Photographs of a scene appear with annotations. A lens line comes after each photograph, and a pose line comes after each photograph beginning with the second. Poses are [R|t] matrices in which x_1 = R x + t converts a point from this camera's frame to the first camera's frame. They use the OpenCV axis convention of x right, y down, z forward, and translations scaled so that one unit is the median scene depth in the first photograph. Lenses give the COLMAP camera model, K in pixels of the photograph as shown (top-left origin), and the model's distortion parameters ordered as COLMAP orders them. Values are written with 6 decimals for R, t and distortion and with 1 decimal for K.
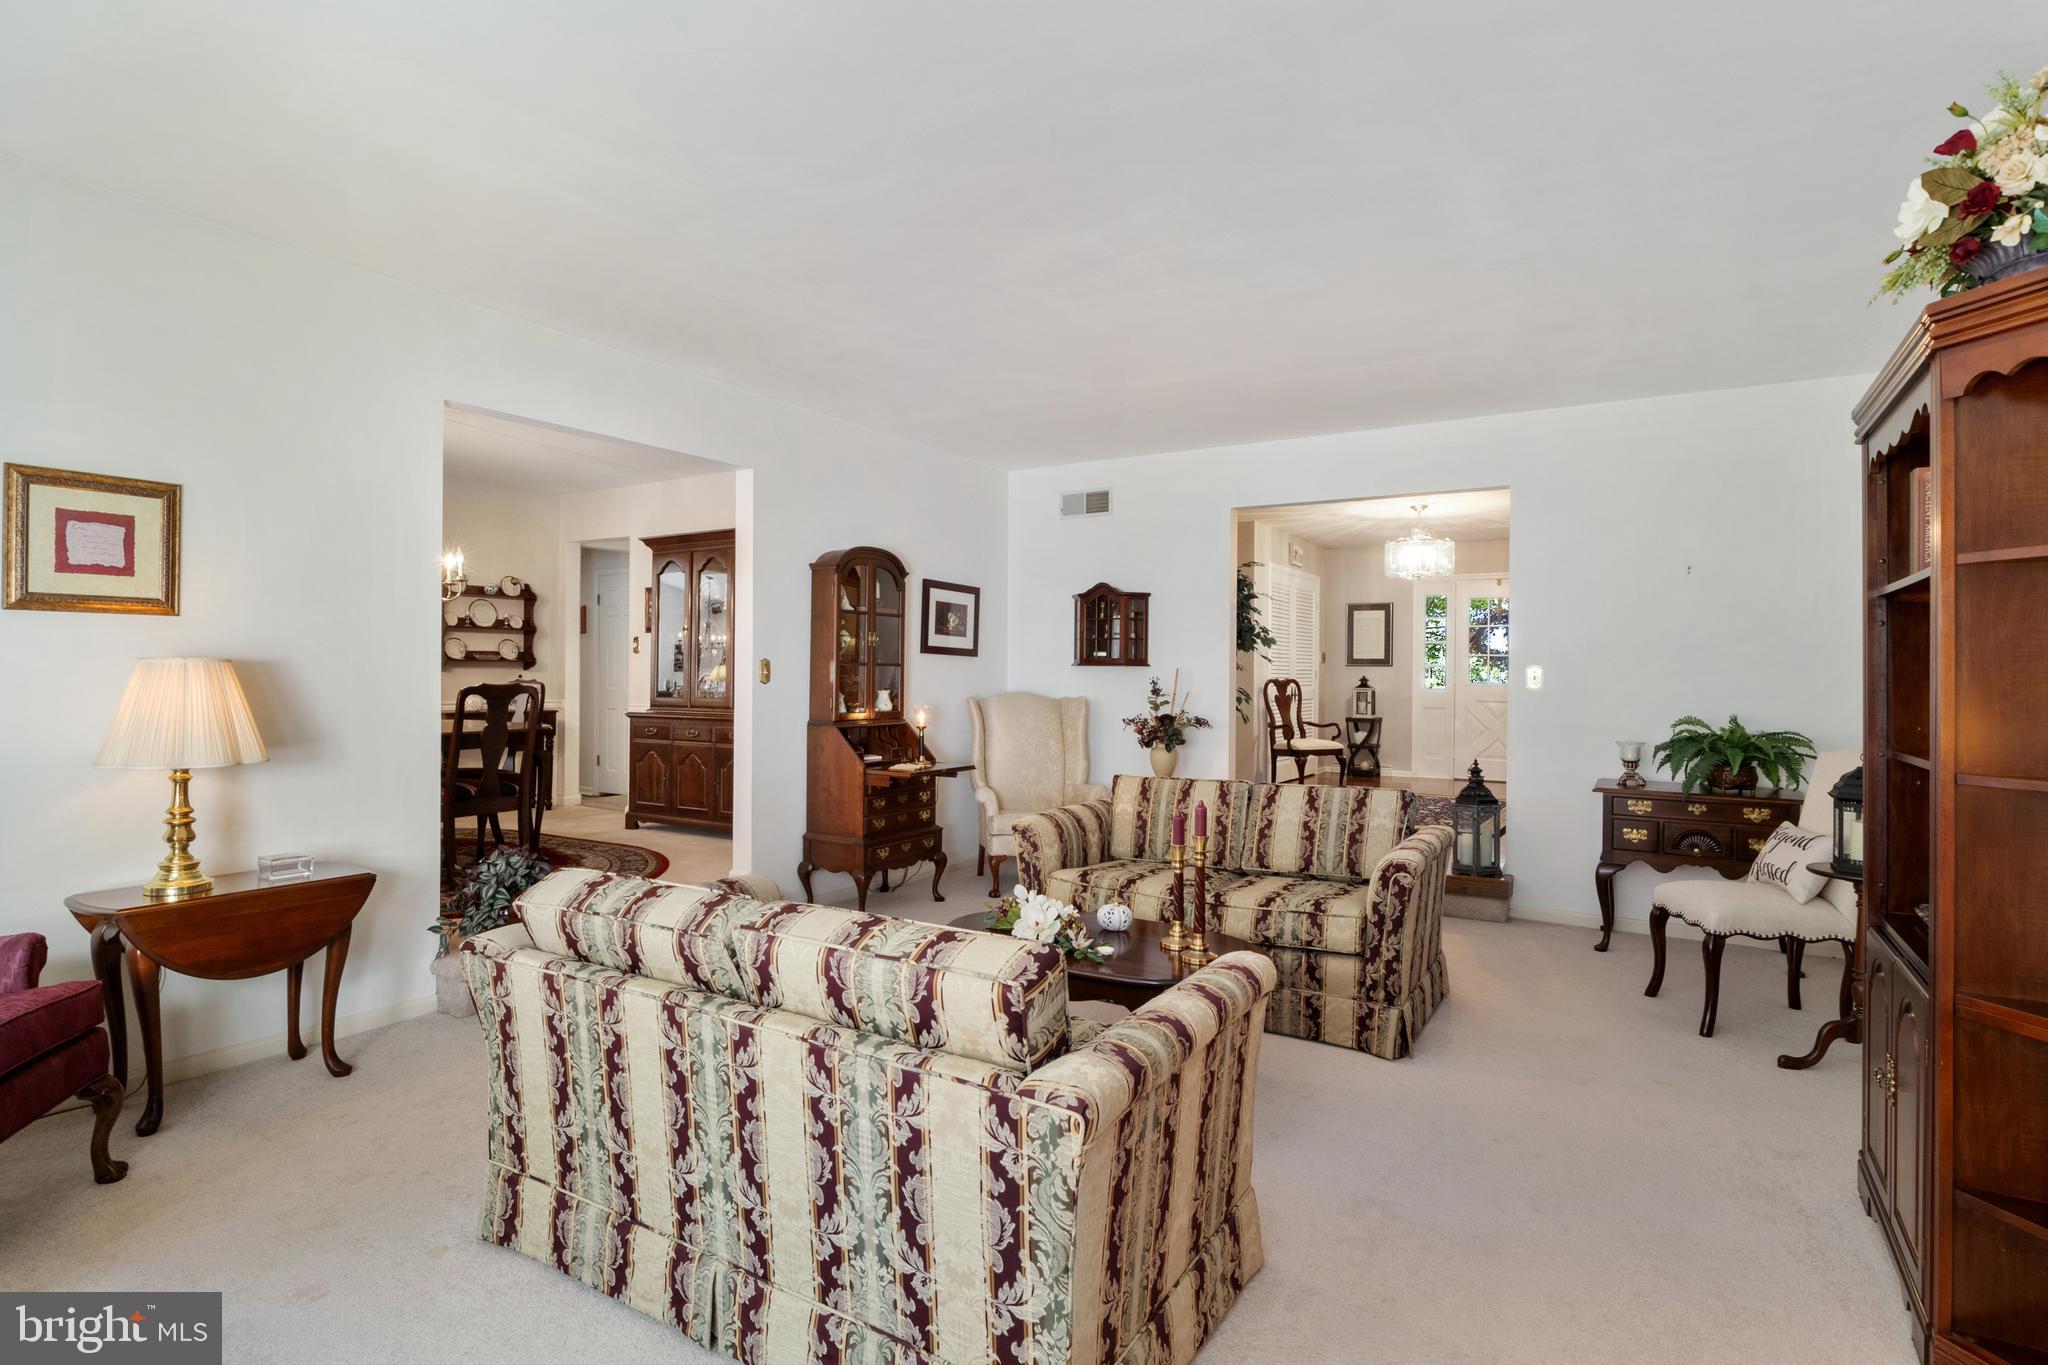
lens RADIAL K [[1033.3, 0, 1019.2], [0, 1033.3, 676.6], [0, 0, 1]] dist [-0.004412, -0.003290]
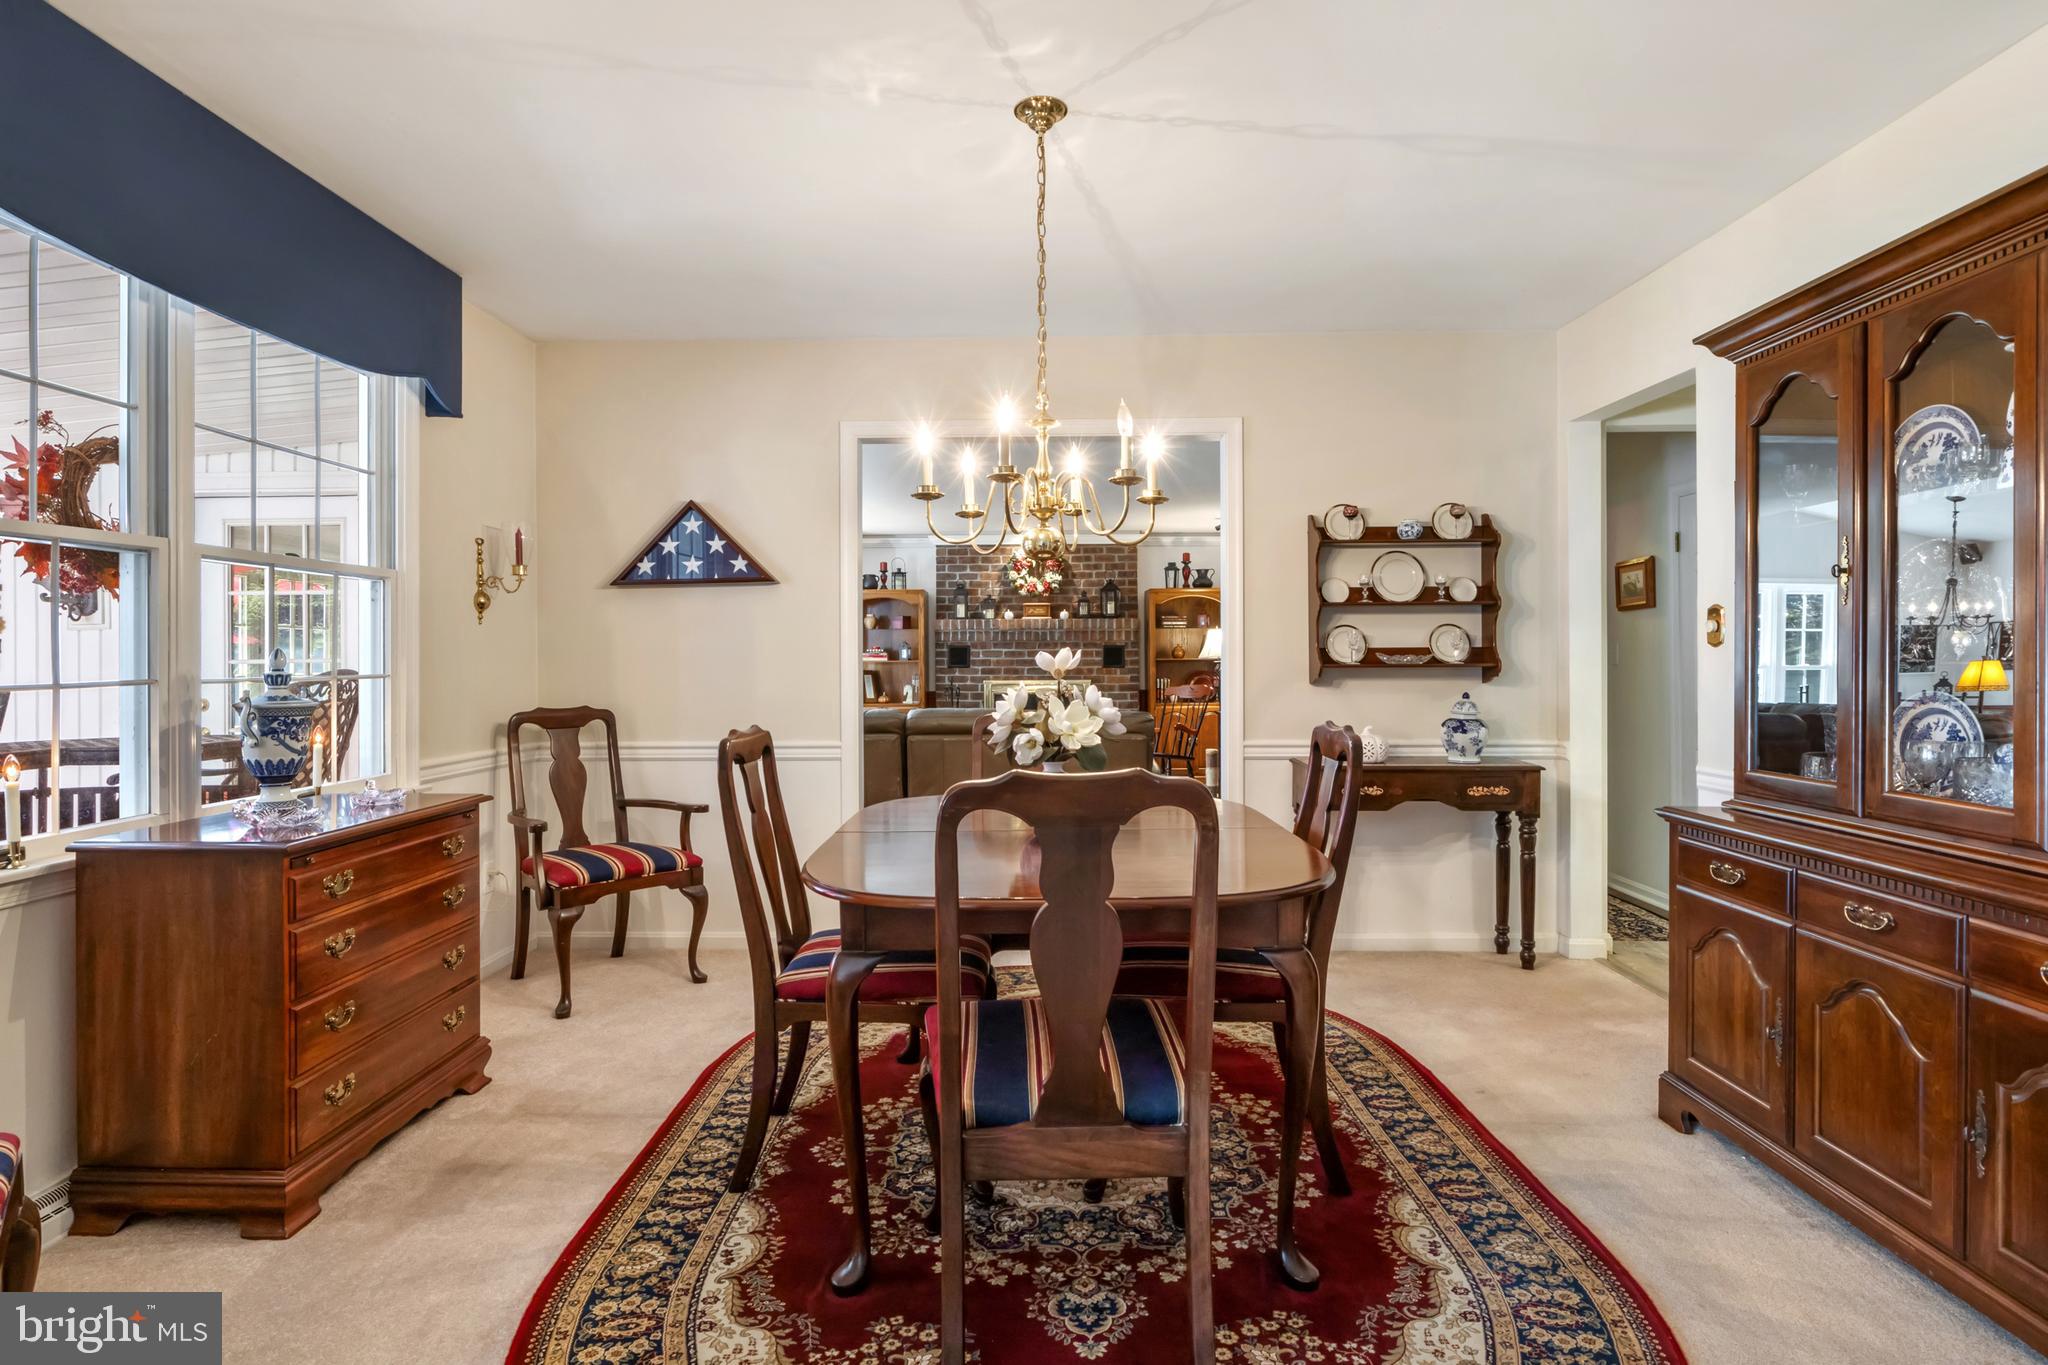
lens RADIAL K [[1033.3, 0, 1014.8], [0, 1033.3, 666.0], [0, 0, 1]] dist [-0.004412, -0.003290]
pose [[0.519663, -0.004460, -0.854360, -0.166159], [0.004933, 0.999985, -0.002219, -0.014866], [0.854357, -0.003061, 0.519677, 0.551292]]
